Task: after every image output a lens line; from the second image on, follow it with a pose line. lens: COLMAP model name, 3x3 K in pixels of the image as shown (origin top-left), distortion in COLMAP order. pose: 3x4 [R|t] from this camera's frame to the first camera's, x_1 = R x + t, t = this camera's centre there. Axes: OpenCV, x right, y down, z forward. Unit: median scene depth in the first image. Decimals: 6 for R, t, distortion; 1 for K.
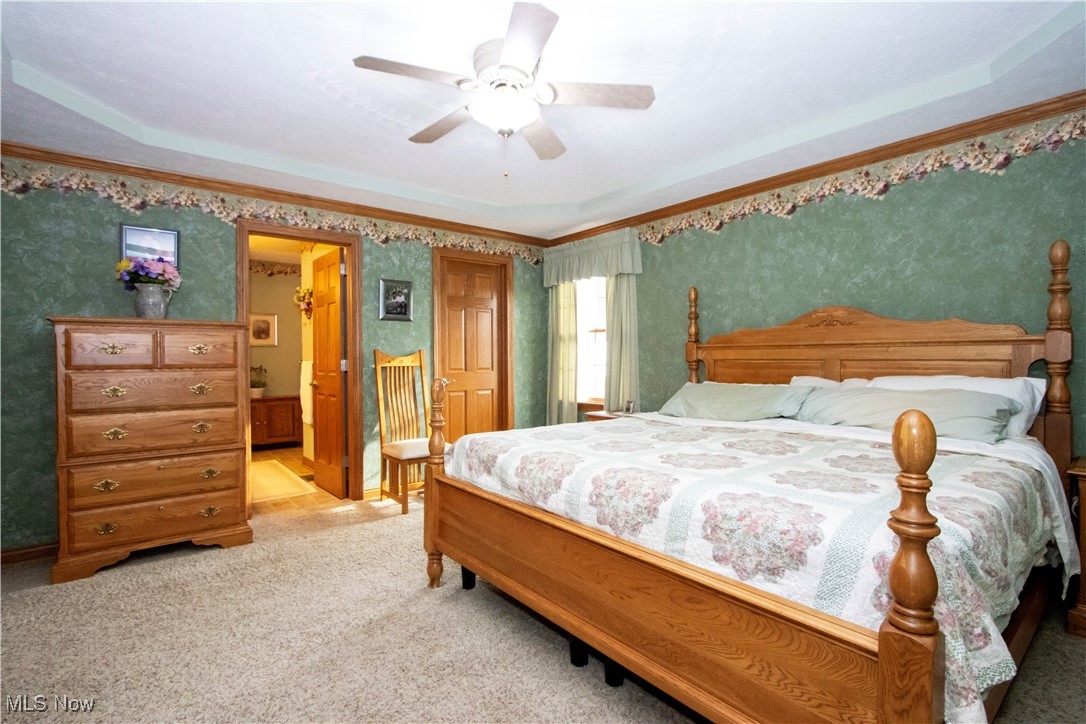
lens RADIAL K [[504.7, 0, 537.6], [0, 504.7, 361.0], [0, 0, 1]] dist [-0.015063, 0.001916]
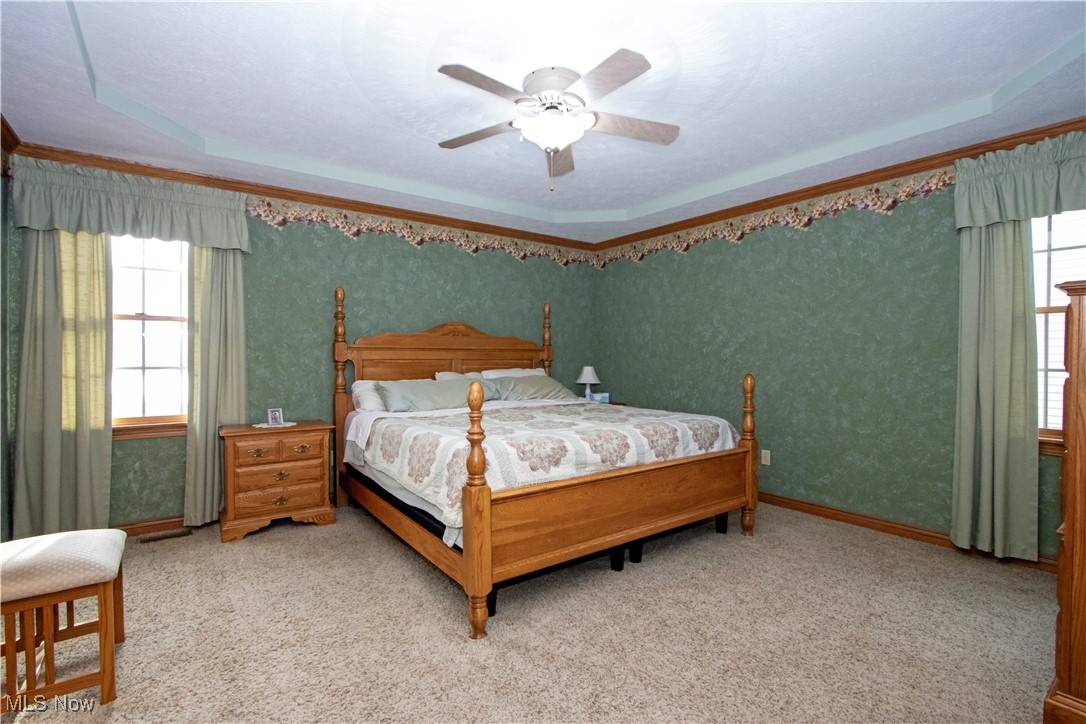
lens RADIAL K [[504.7, 0, 537.9], [0, 504.7, 362.3], [0, 0, 1]] dist [-0.015063, 0.001916]
pose [[0.050585, -0.004152, 0.998711, -0.943971], [0.006512, 0.999971, 0.003828, 0.001341], [-0.998699, 0.006310, 0.050610, 0.797498]]
